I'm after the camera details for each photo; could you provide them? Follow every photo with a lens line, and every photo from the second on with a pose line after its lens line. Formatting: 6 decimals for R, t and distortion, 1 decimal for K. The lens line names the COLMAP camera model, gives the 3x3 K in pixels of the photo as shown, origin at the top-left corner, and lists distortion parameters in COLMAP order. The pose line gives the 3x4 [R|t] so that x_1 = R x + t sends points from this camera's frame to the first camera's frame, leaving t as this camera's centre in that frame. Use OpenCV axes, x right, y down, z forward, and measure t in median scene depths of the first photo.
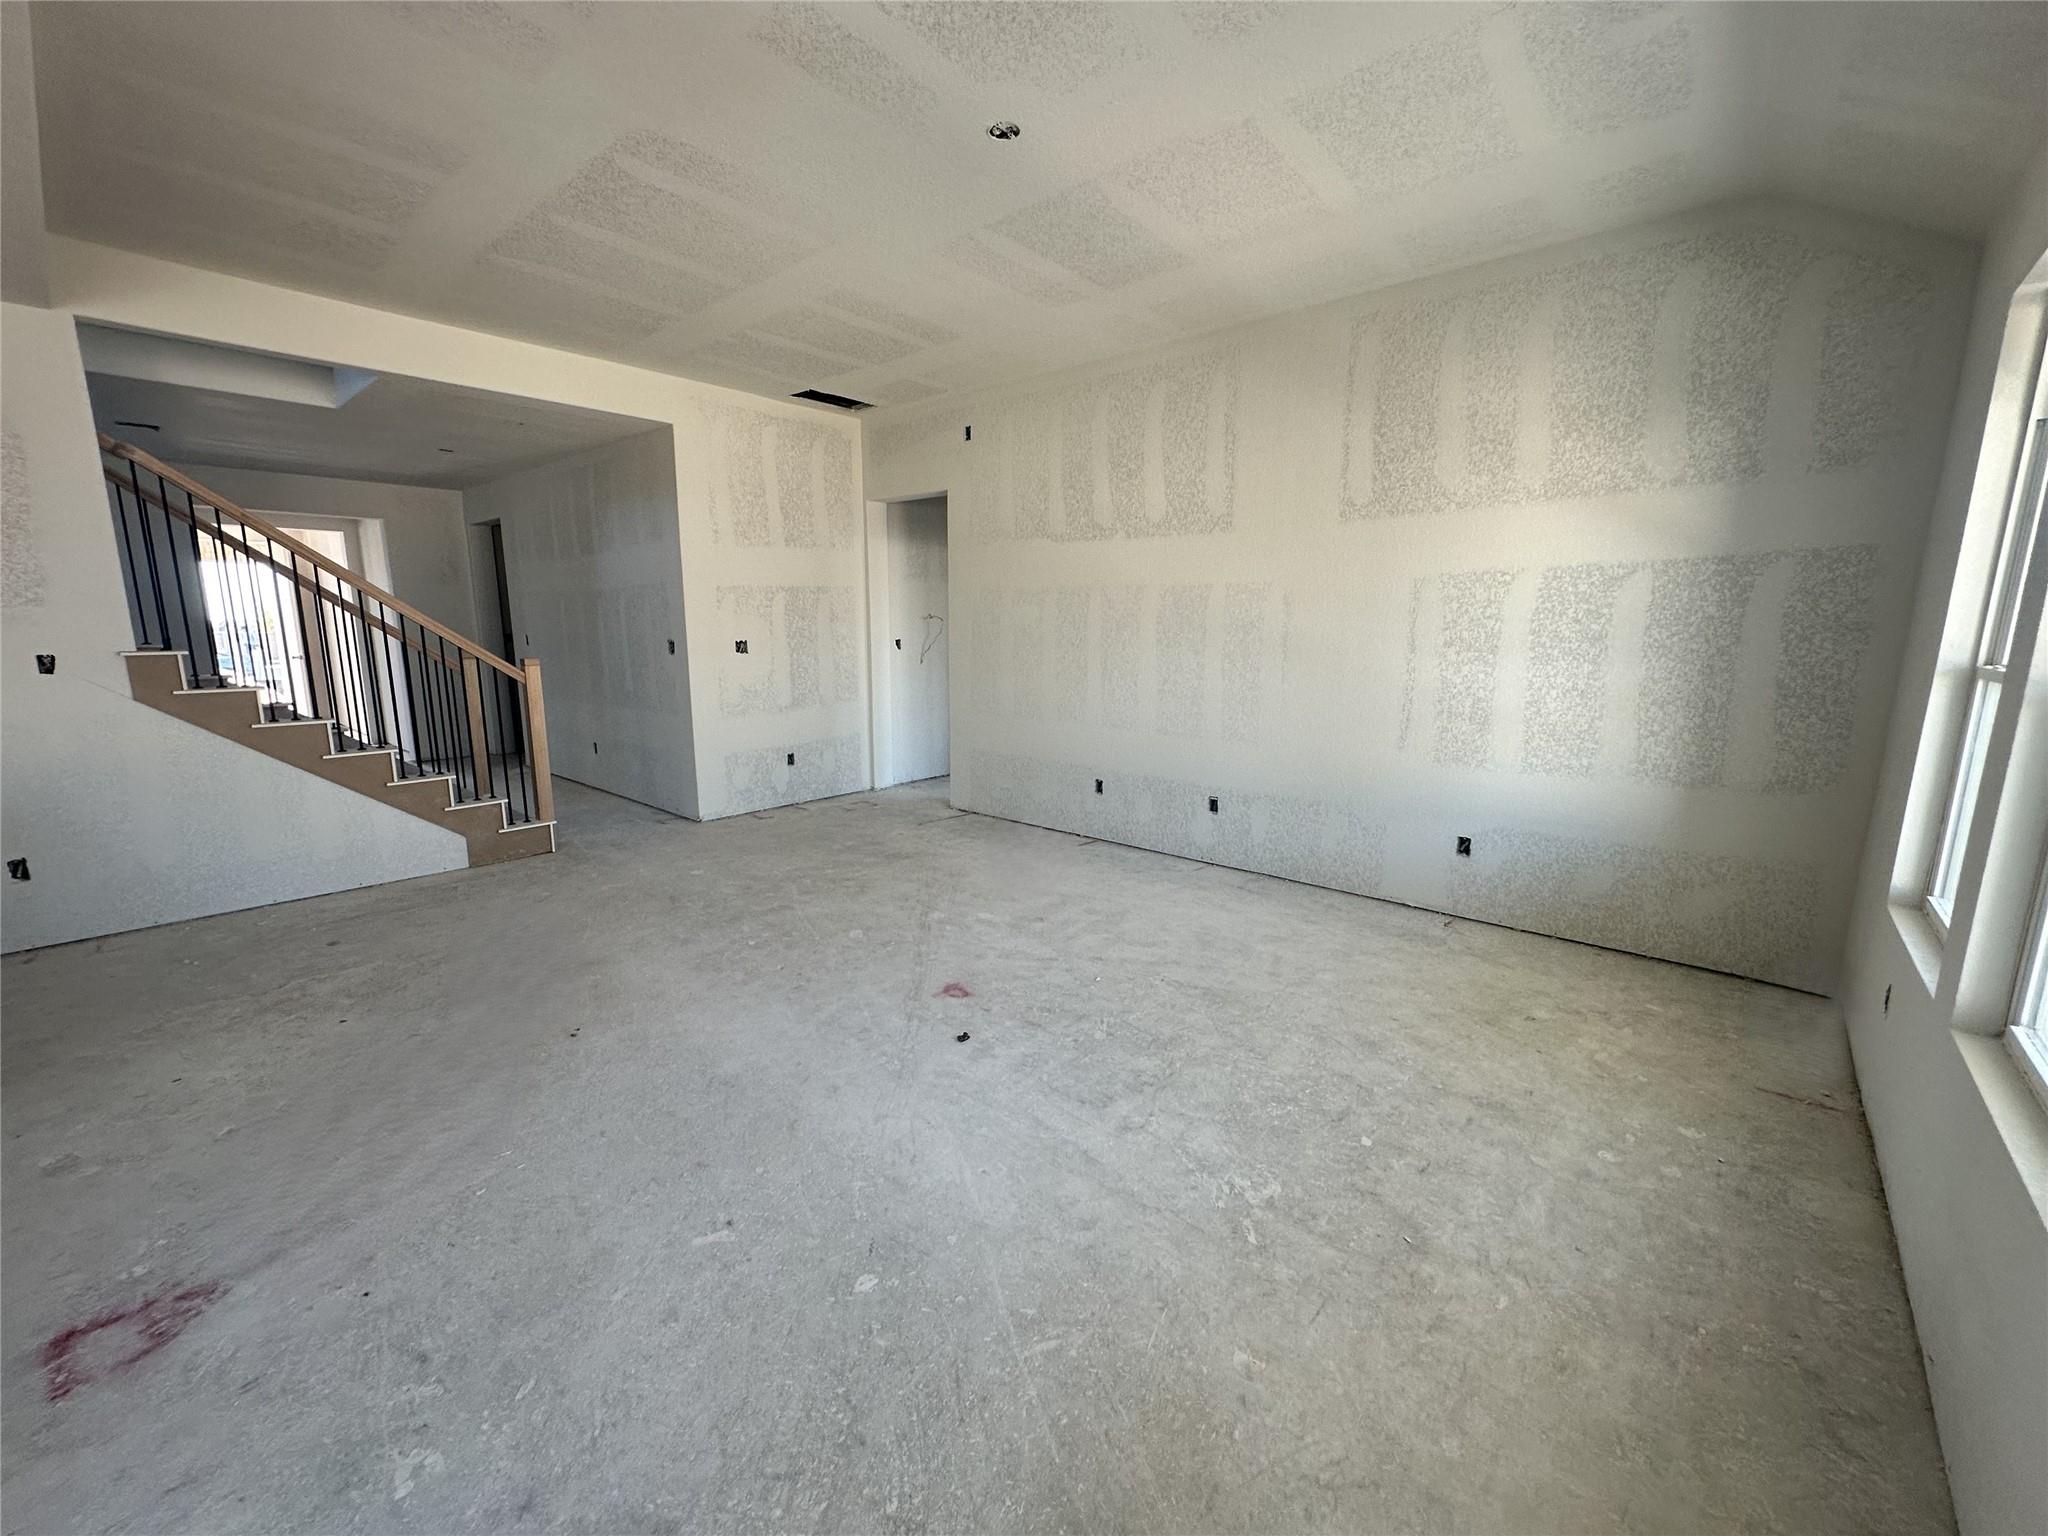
lens RADIAL K [[821.3, 0, 1030.8], [0, 821.3, 768.4], [0, 0, 1]] dist [-0.005850, 0.000356]
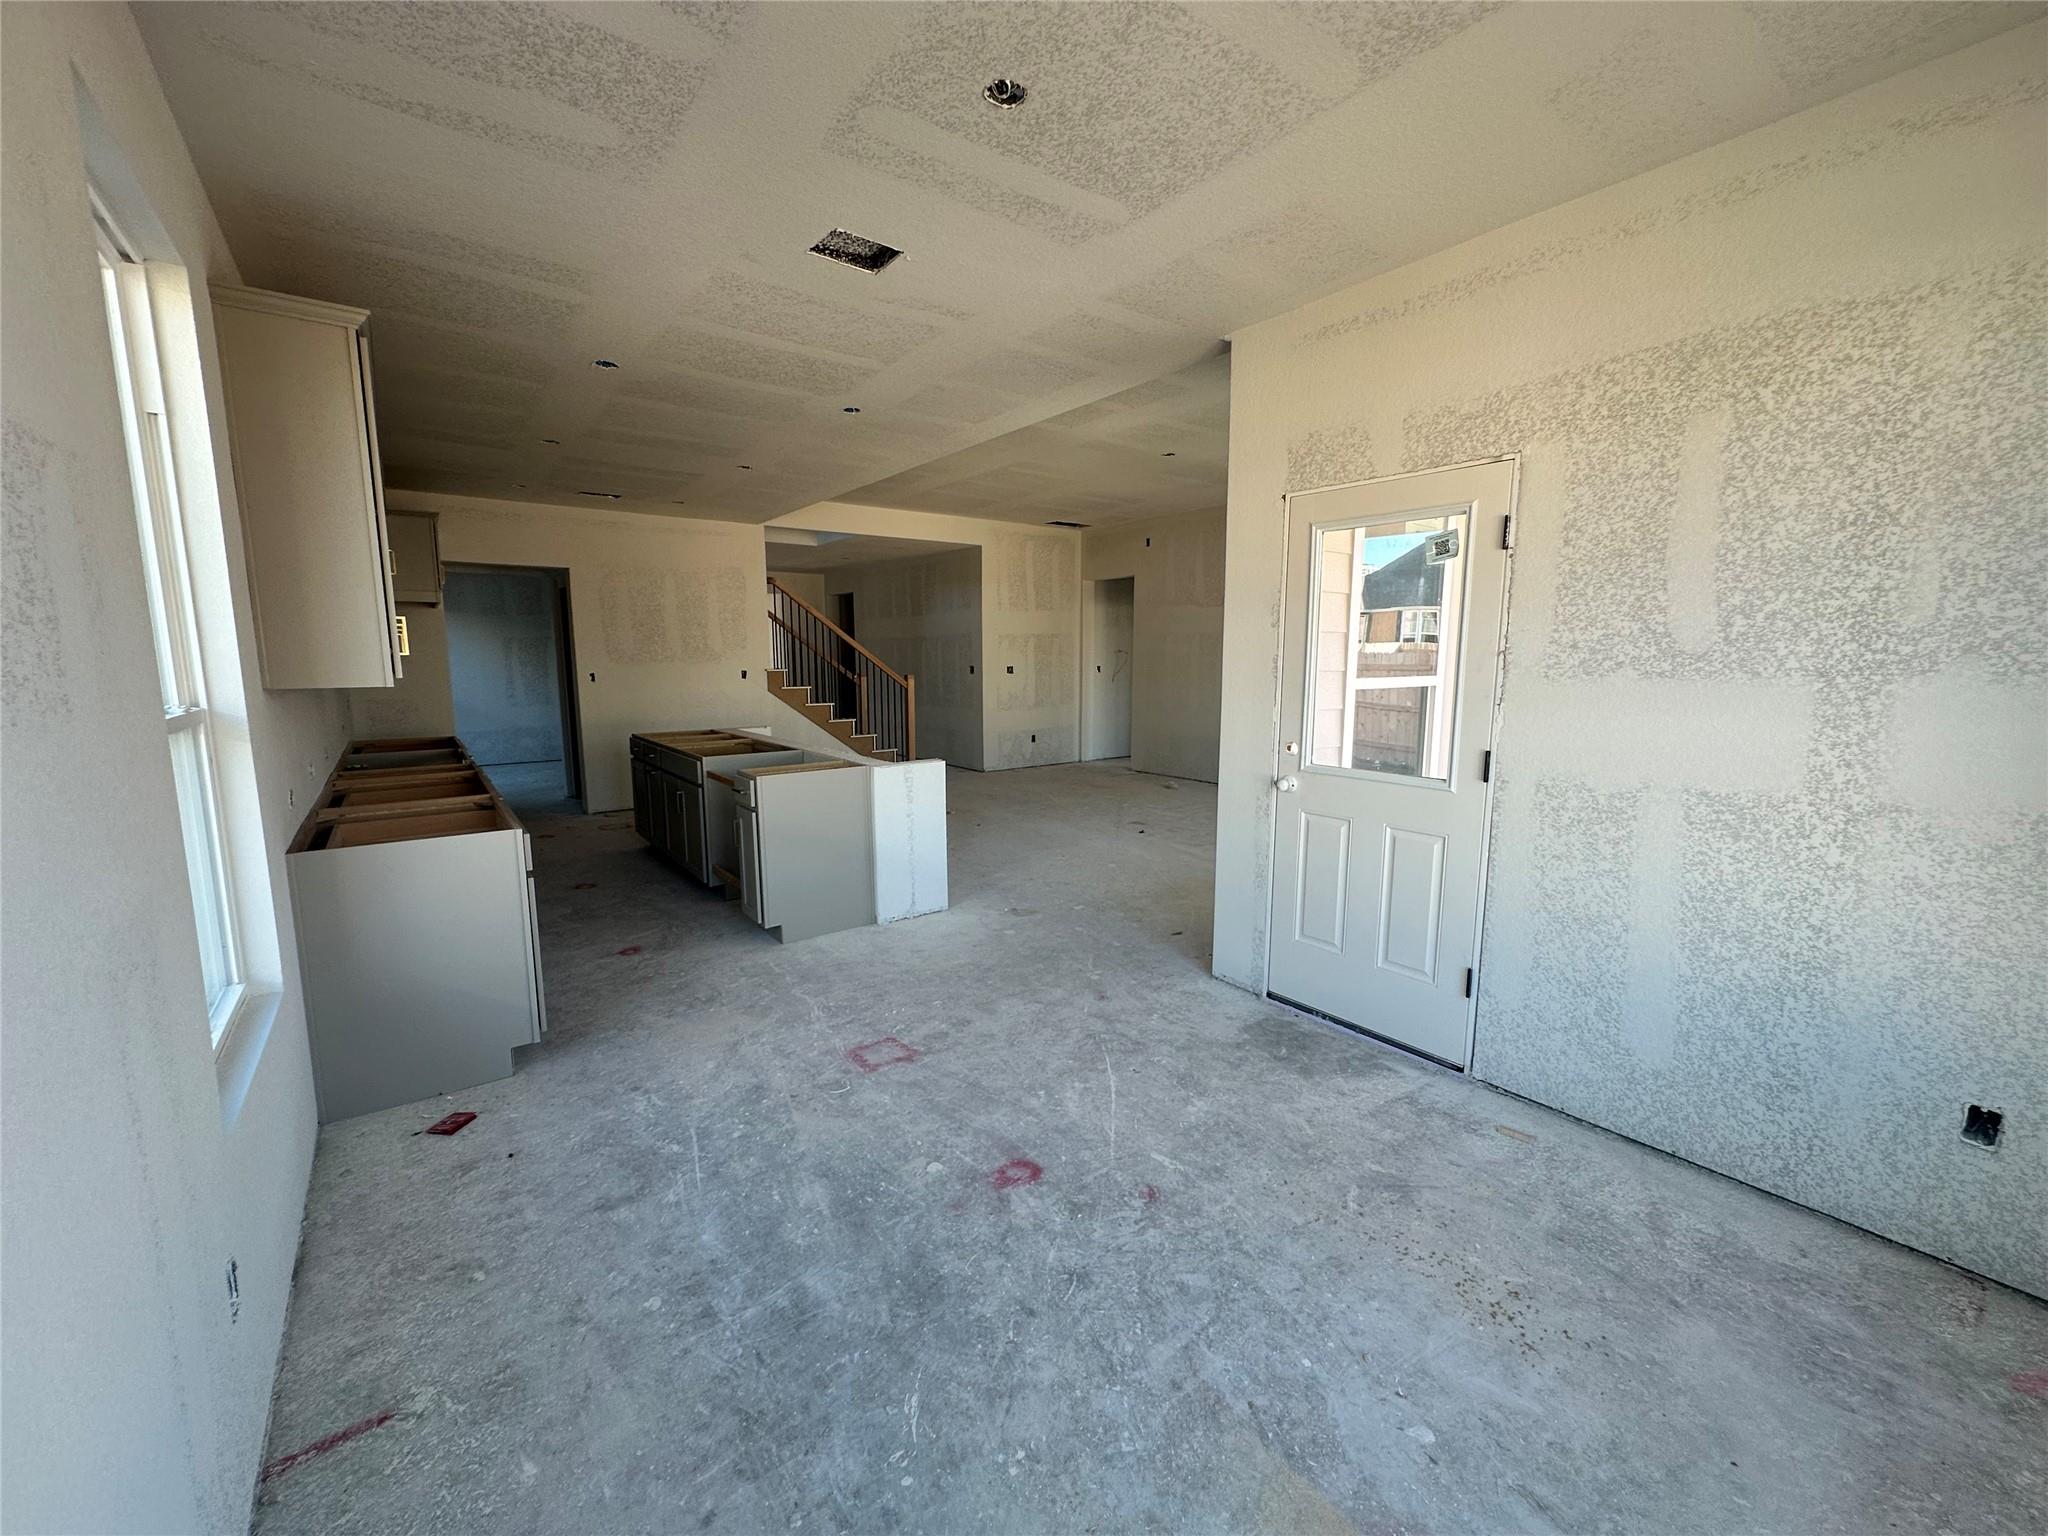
lens RADIAL K [[821.3, 0, 1027.3], [0, 821.3, 762.5], [0, 0, 1]] dist [-0.005850, 0.000356]
pose [[0.976451, 0.023708, -0.214433, 0.048865], [-0.033353, 0.998583, -0.041472, 0.106994], [0.213146, 0.047648, 0.975858, -0.608909]]
